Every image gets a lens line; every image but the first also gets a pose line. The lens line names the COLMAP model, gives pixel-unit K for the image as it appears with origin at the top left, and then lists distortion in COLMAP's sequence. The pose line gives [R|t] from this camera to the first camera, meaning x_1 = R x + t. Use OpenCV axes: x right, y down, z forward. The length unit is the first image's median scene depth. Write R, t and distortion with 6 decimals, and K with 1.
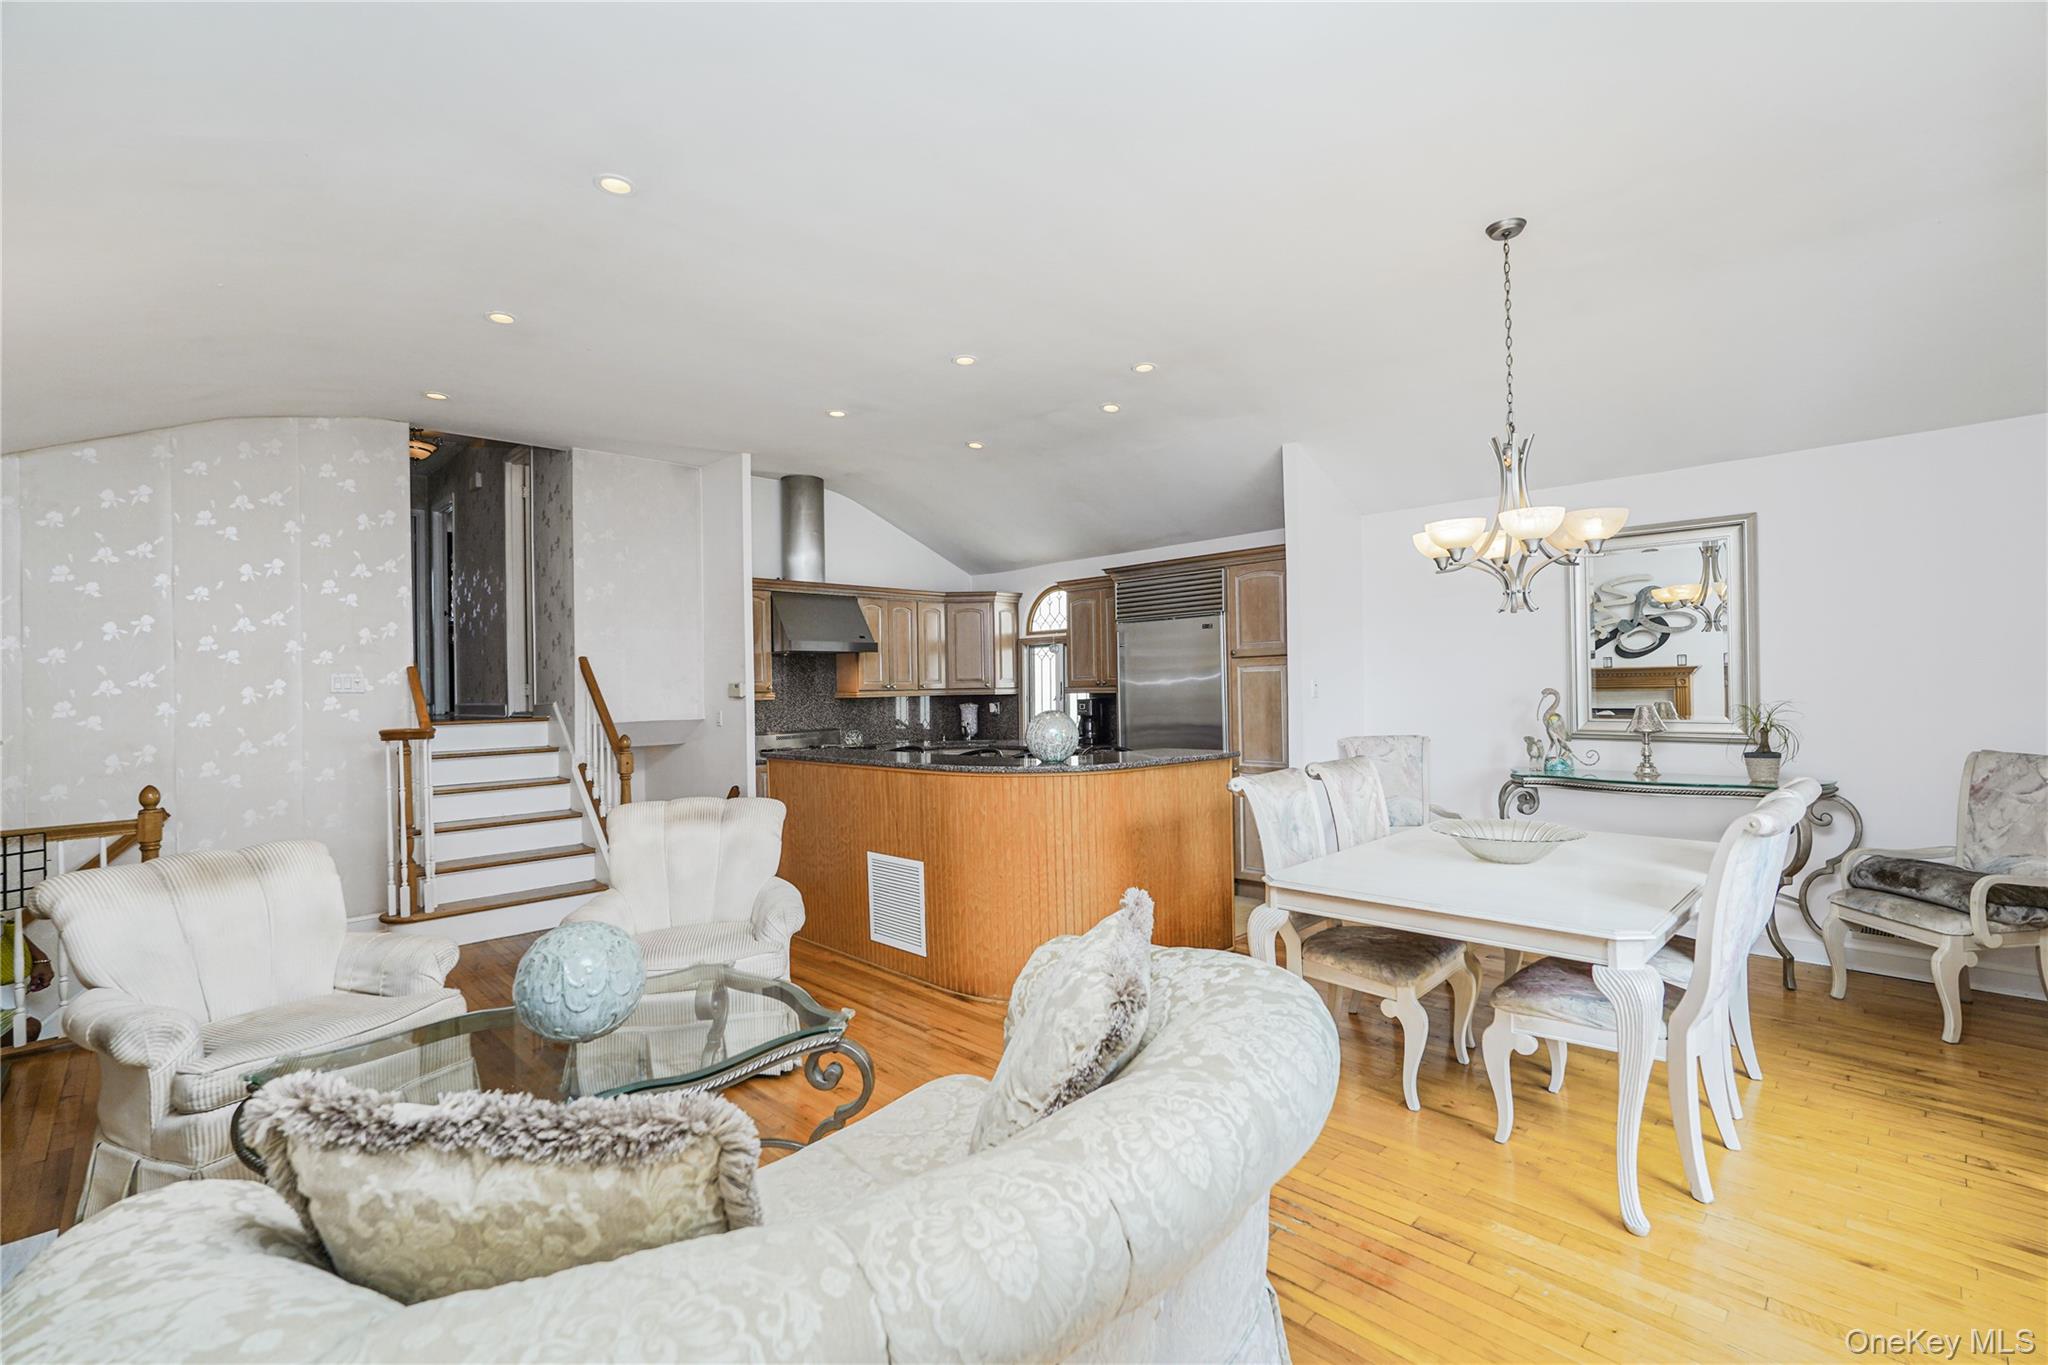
lens RADIAL K [[912.7, 0, 1009.9], [0, 912.7, 677.3], [0, 0, 1]] dist [-0.016070, 0.008198]
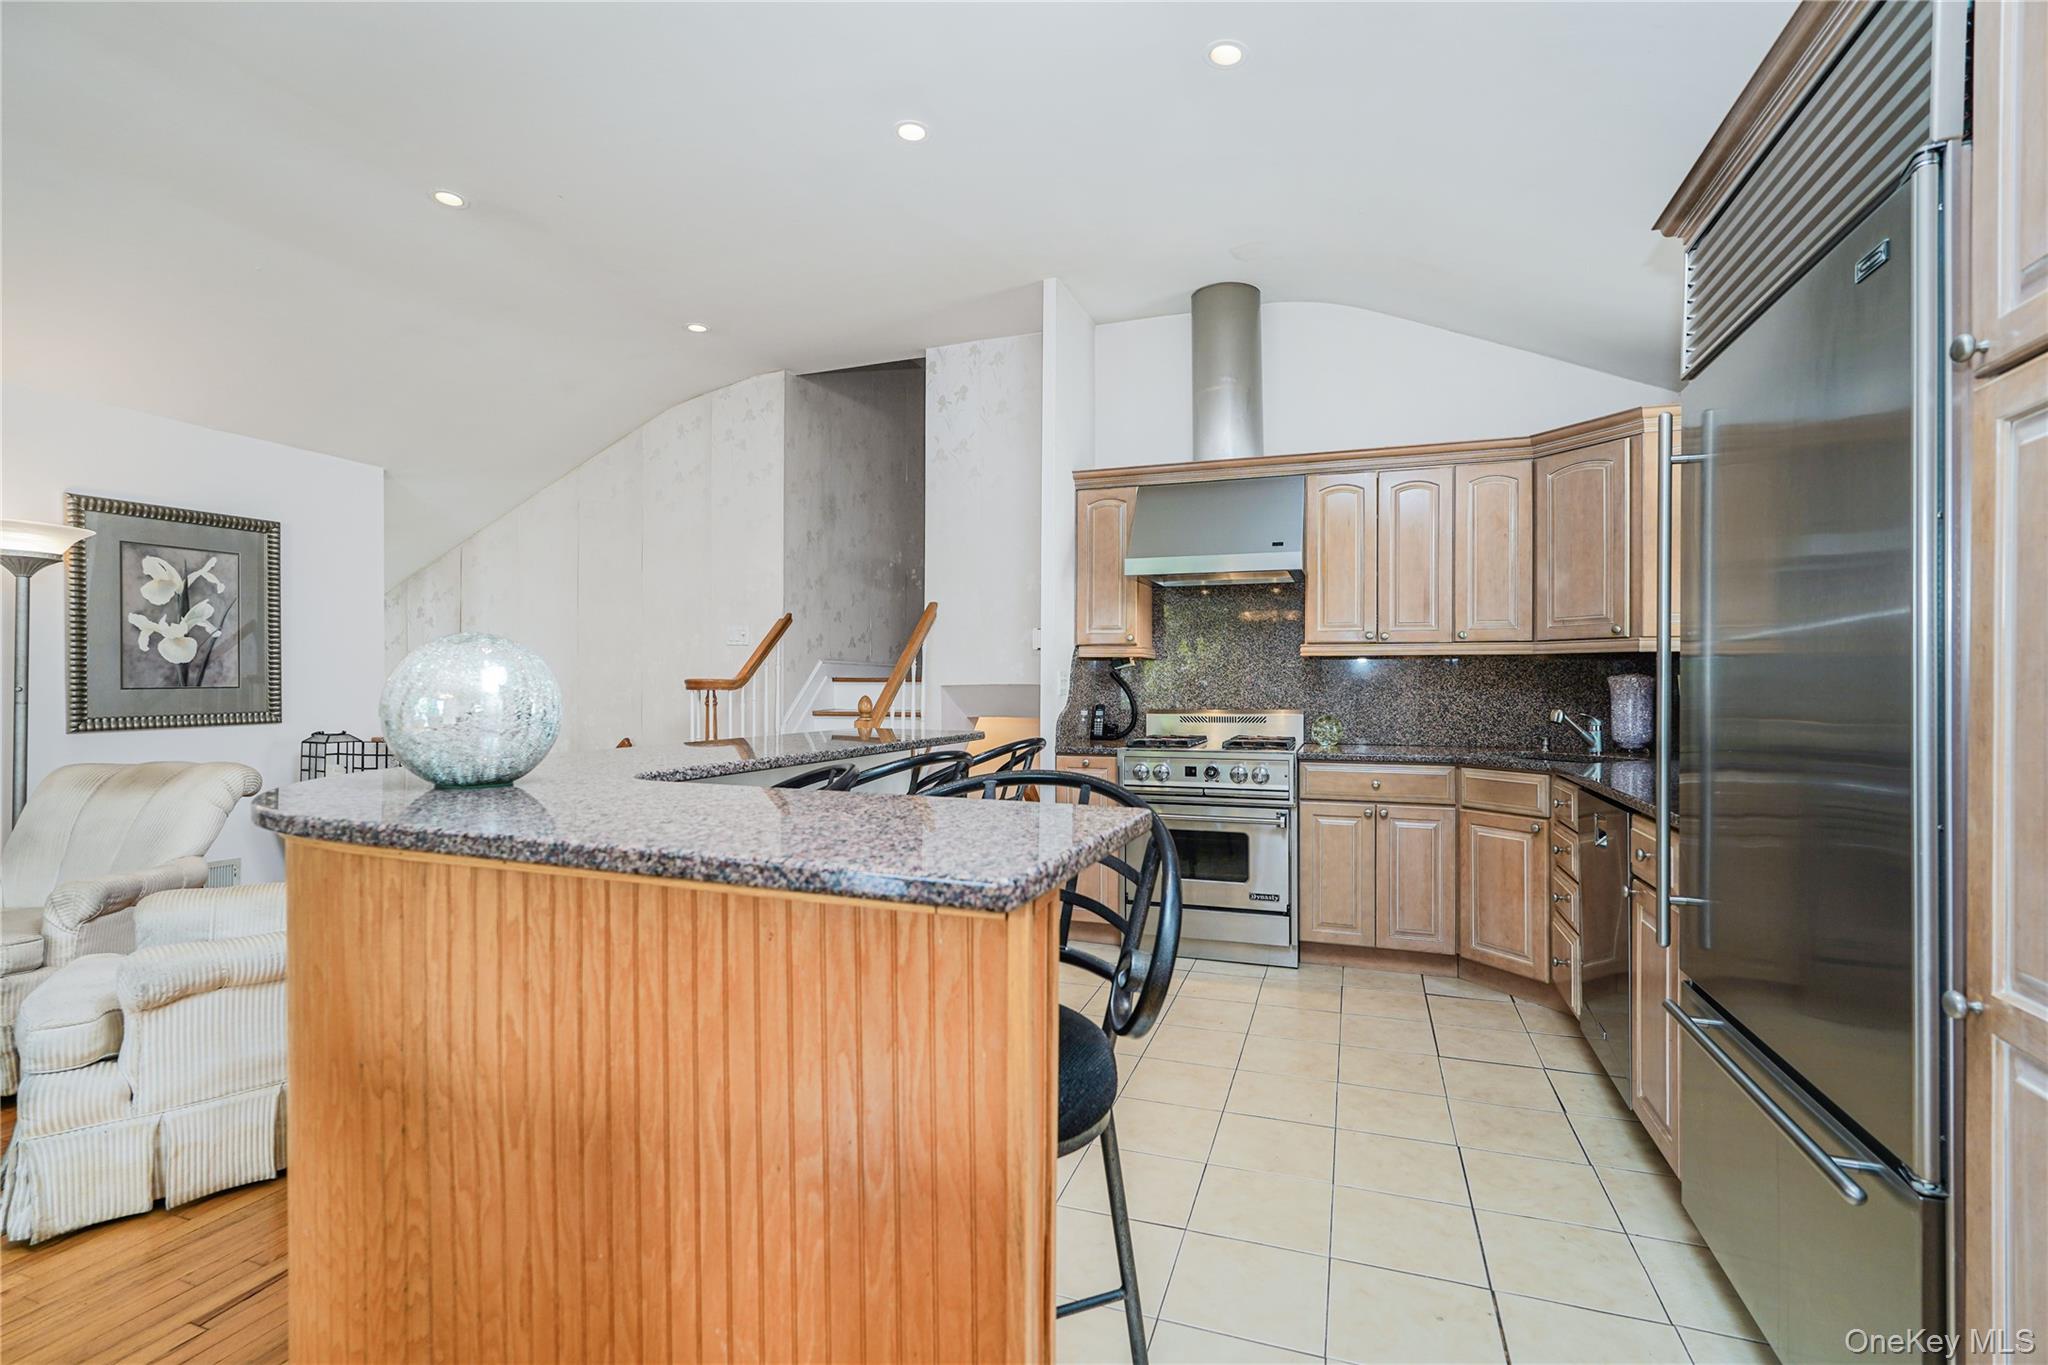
lens RADIAL K [[912.7, 0, 1024.1], [0, 912.7, 683.0], [0, 0, 1]] dist [-0.016070, 0.008198]
pose [[0.448900, 0.019197, -0.893376, 0.281111], [-0.001411, 0.999783, 0.020775, 0.030280], [0.893581, -0.008066, 0.448830, 0.659087]]
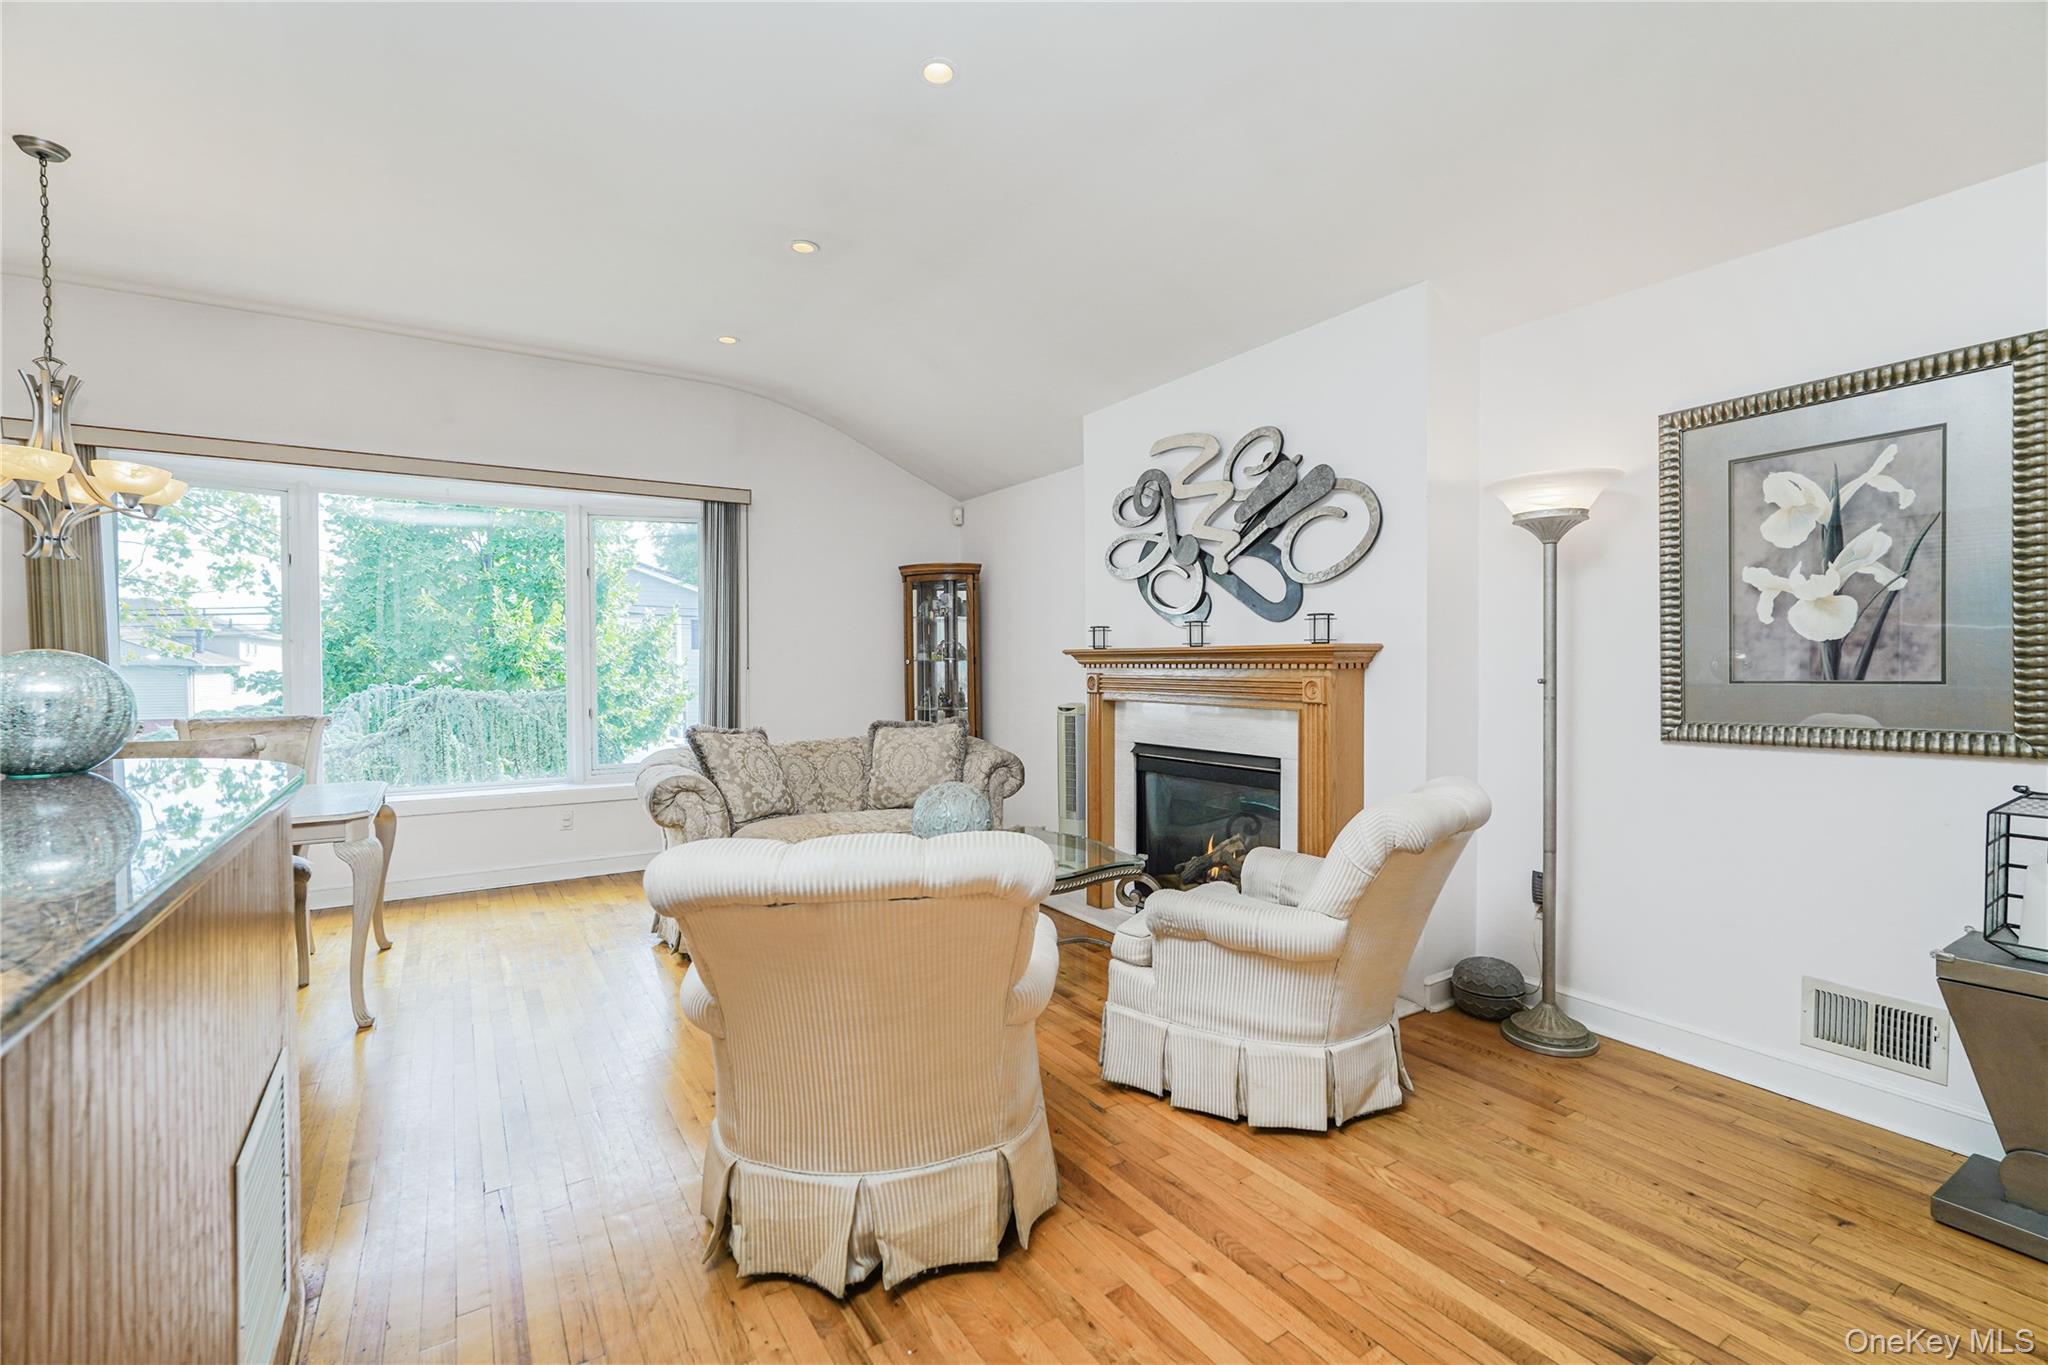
lens RADIAL K [[912.7, 0, 1018.0], [0, 912.7, 686.8], [0, 0, 1]] dist [-0.016070, 0.008198]
pose [[-0.982101, 0.021635, 0.187110, -0.301031], [0.023716, 0.999679, 0.008887, 0.038383], [-0.186858, 0.013165, -0.982299, 0.851028]]
